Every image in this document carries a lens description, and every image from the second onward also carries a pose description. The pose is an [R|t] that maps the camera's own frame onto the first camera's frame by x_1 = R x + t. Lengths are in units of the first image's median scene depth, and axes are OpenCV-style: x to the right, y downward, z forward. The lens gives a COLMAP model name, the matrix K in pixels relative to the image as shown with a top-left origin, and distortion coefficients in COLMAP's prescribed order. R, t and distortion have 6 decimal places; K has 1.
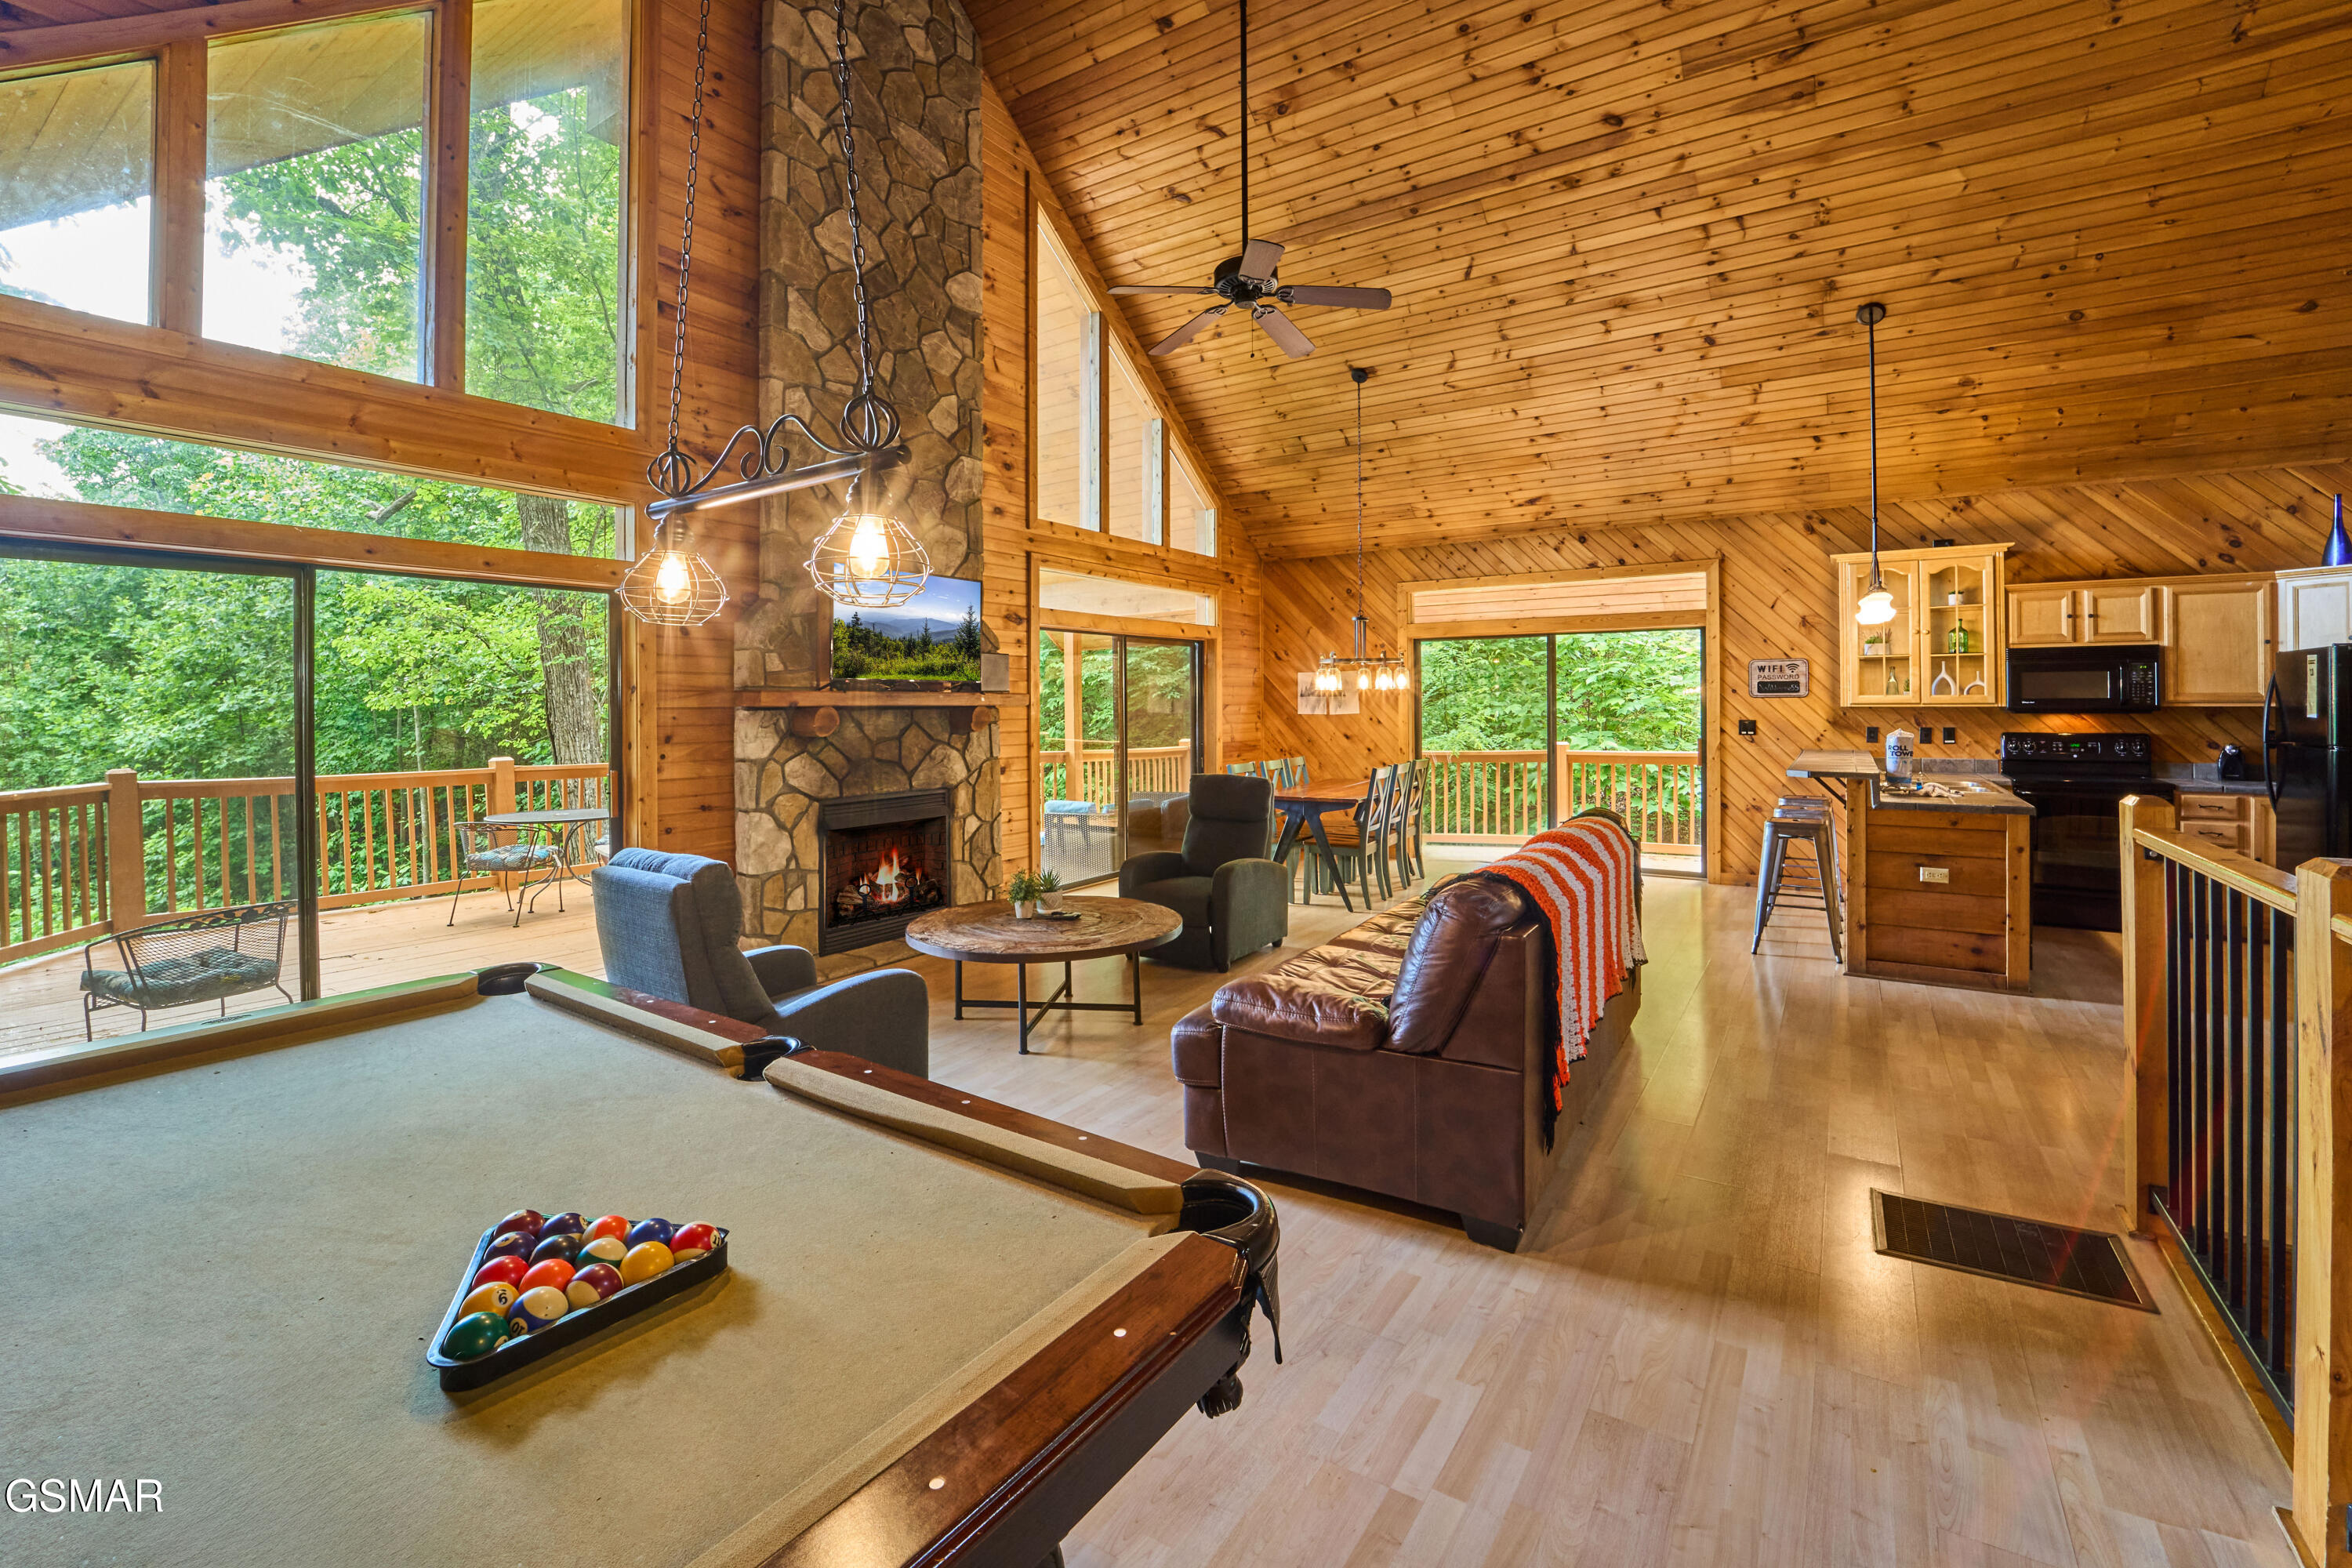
lens RADIAL K [[1035.1, 0, 1176.4], [0, 1035.1, 694.8], [0, 0, 1]] dist [-0.012451, 0.000548]
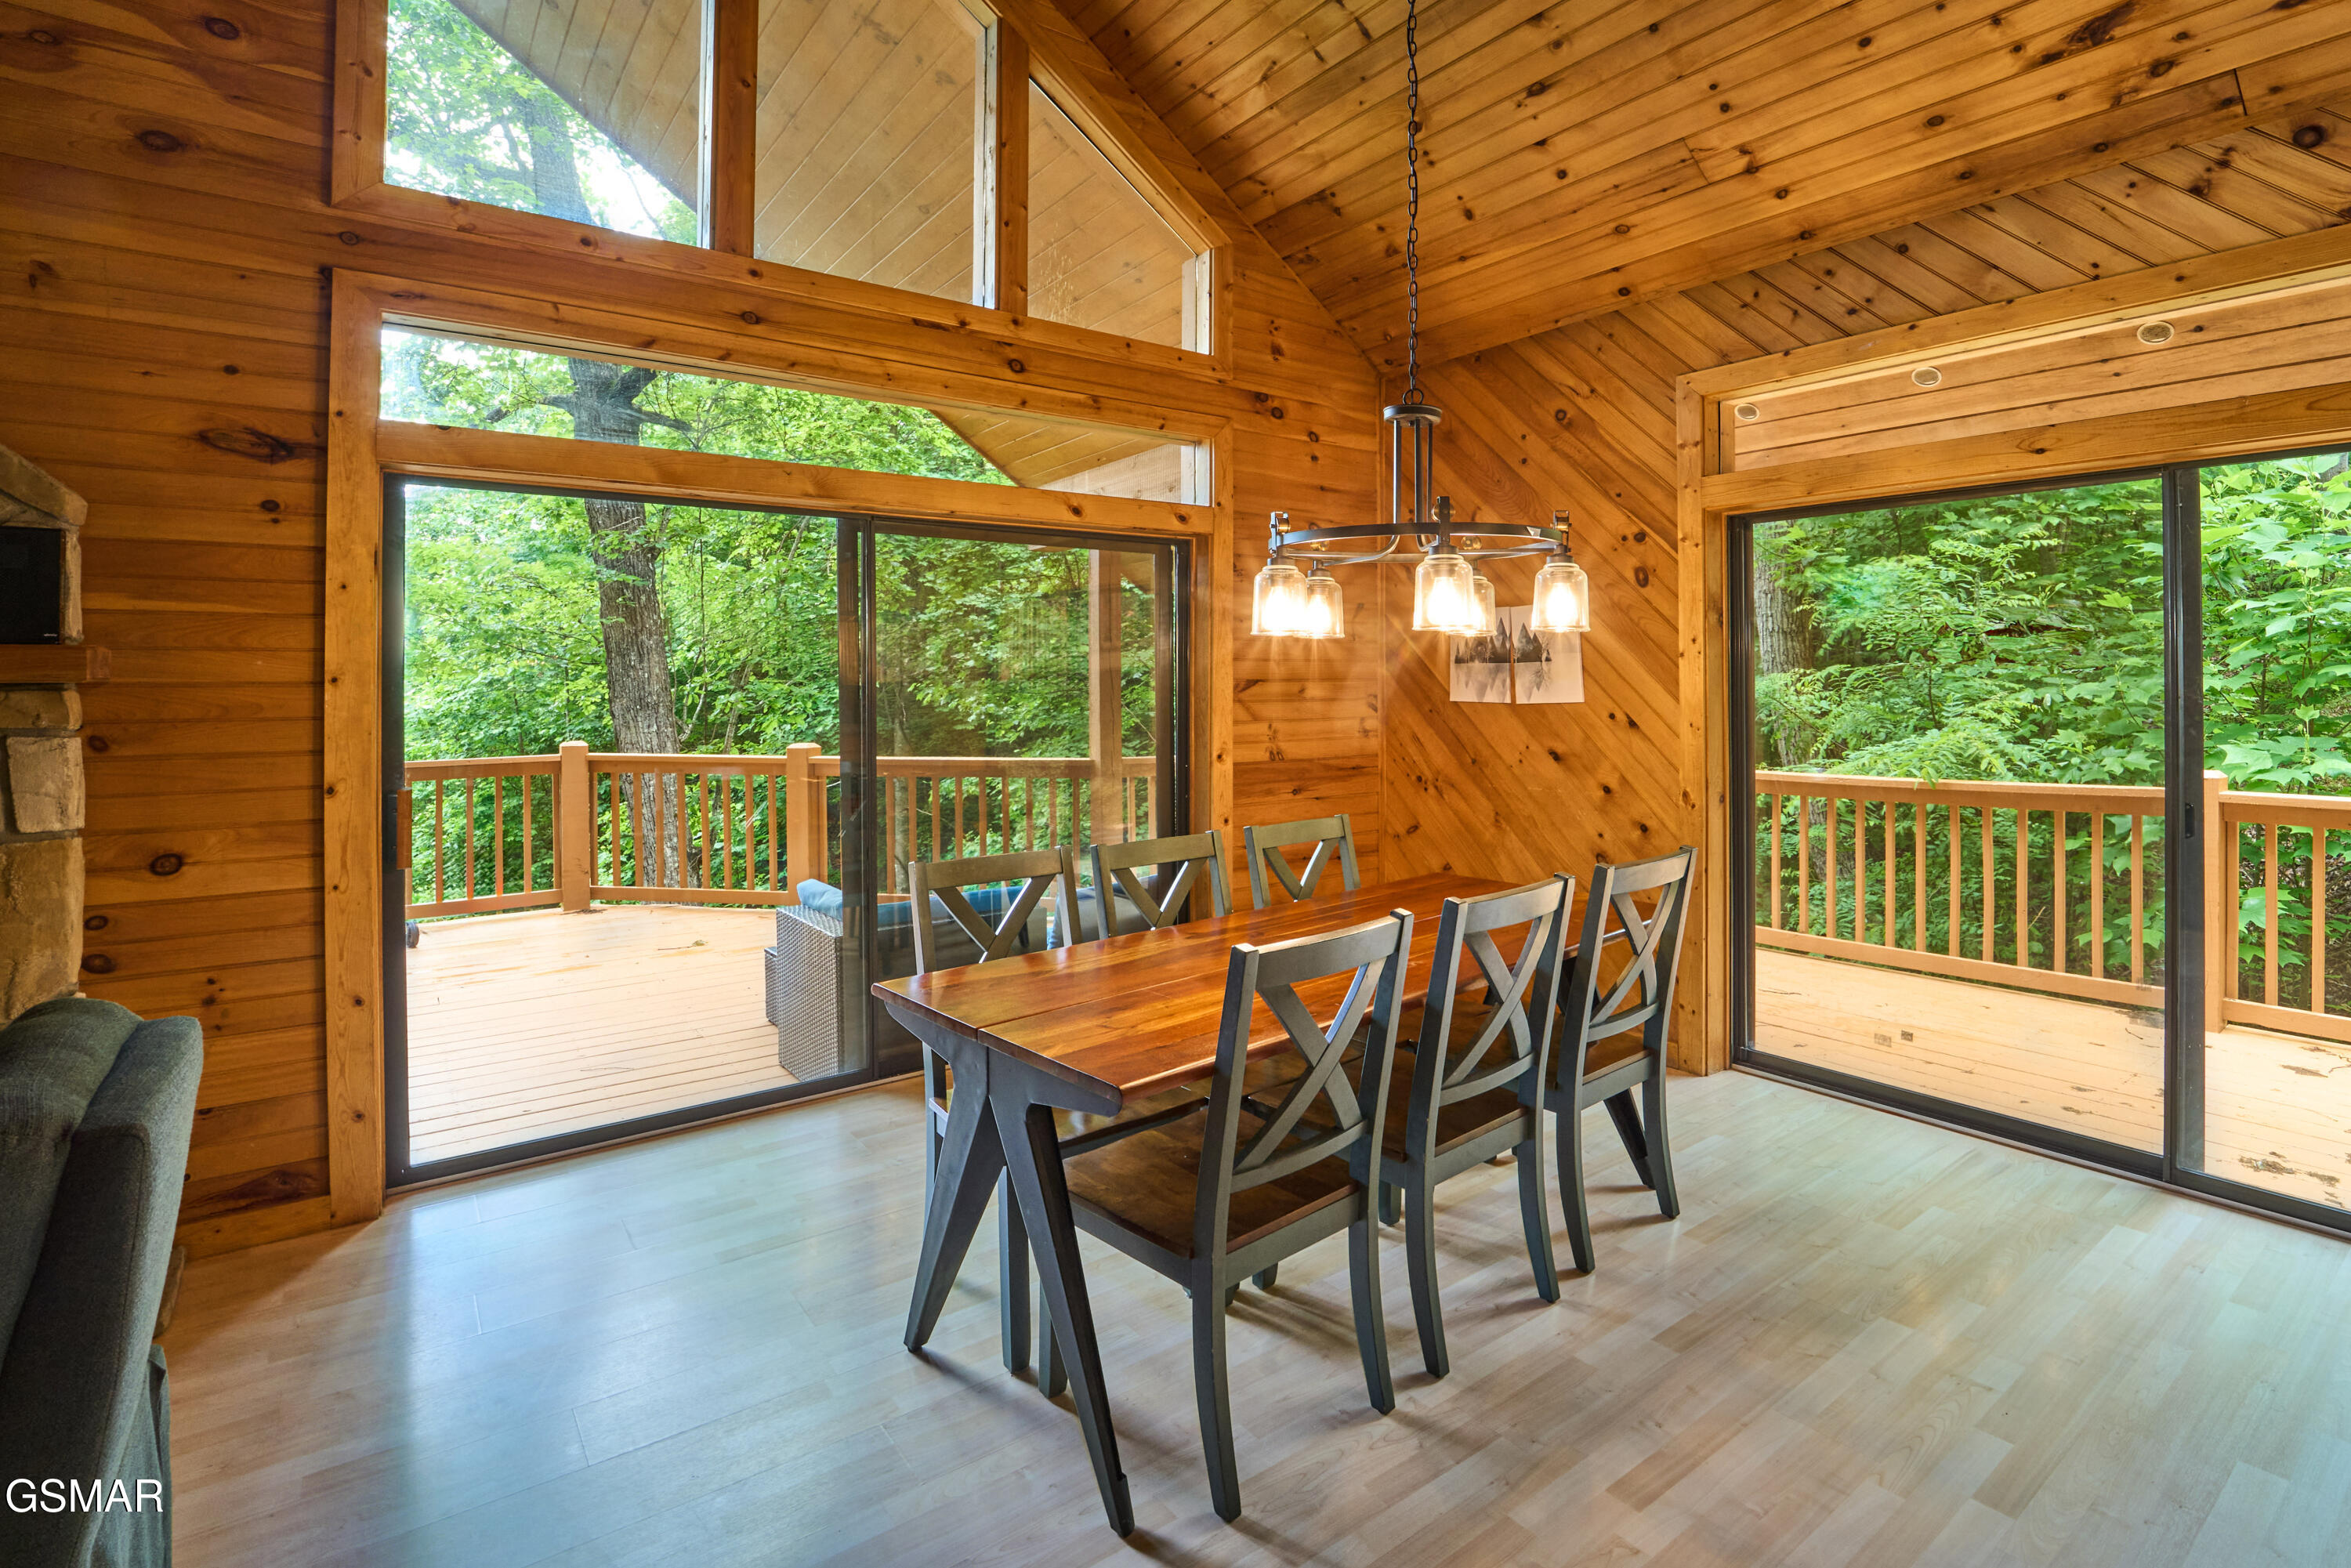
lens RADIAL K [[1048.5, 0, 1167.7], [0, 1048.5, 682.1], [0, 0, 1]] dist [-0.009885, -0.000008]
pose [[0.912810, -0.000142, -0.408385, 0.621246], [0.003810, 0.999959, 0.008168, 0.018356], [0.408368, -0.009012, 0.912773, 1.721805]]
